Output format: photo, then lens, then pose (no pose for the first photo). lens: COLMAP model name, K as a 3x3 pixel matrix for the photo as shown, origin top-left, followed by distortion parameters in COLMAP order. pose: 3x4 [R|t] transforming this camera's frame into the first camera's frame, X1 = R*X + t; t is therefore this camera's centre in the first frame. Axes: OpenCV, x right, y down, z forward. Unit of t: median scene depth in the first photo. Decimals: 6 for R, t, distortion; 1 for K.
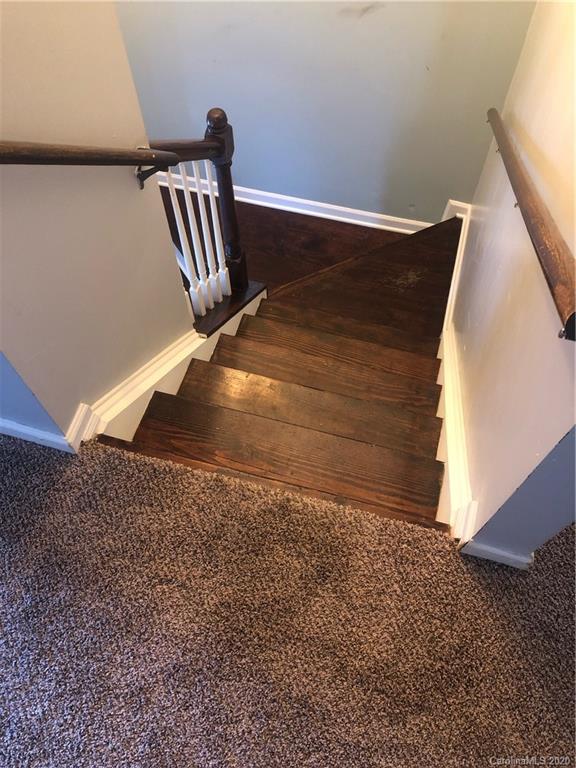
lens RADIAL K [[625.6, 0, 290.6], [0, 625.6, 384.3], [0, 0, 1]] dist [0.025179, -0.017787]
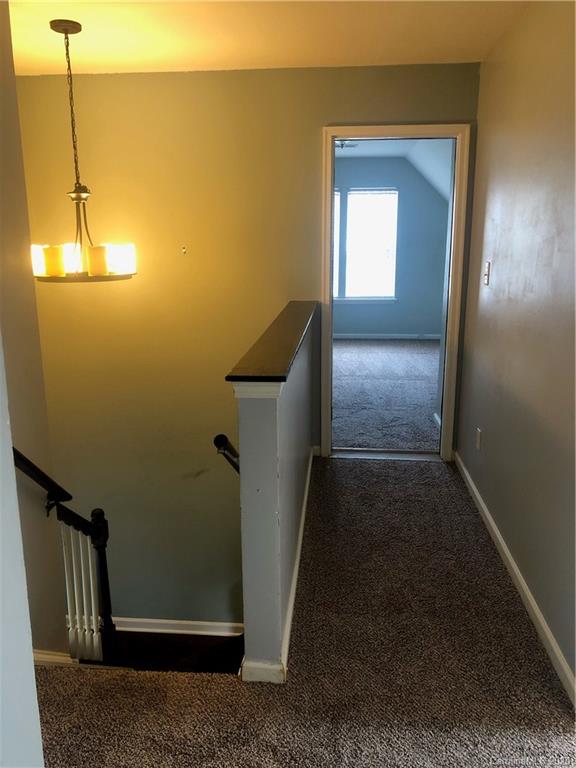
lens RADIAL K [[625.6, 0, 287.6], [0, 625.6, 382.2], [0, 0, 1]] dist [0.025179, -0.017787]
pose [[0.983783, -0.039157, 0.175037, 0.126553], [0.155376, 0.673591, -0.722589, 0.803490], [-0.089609, 0.738067, 0.668751, -0.496045]]
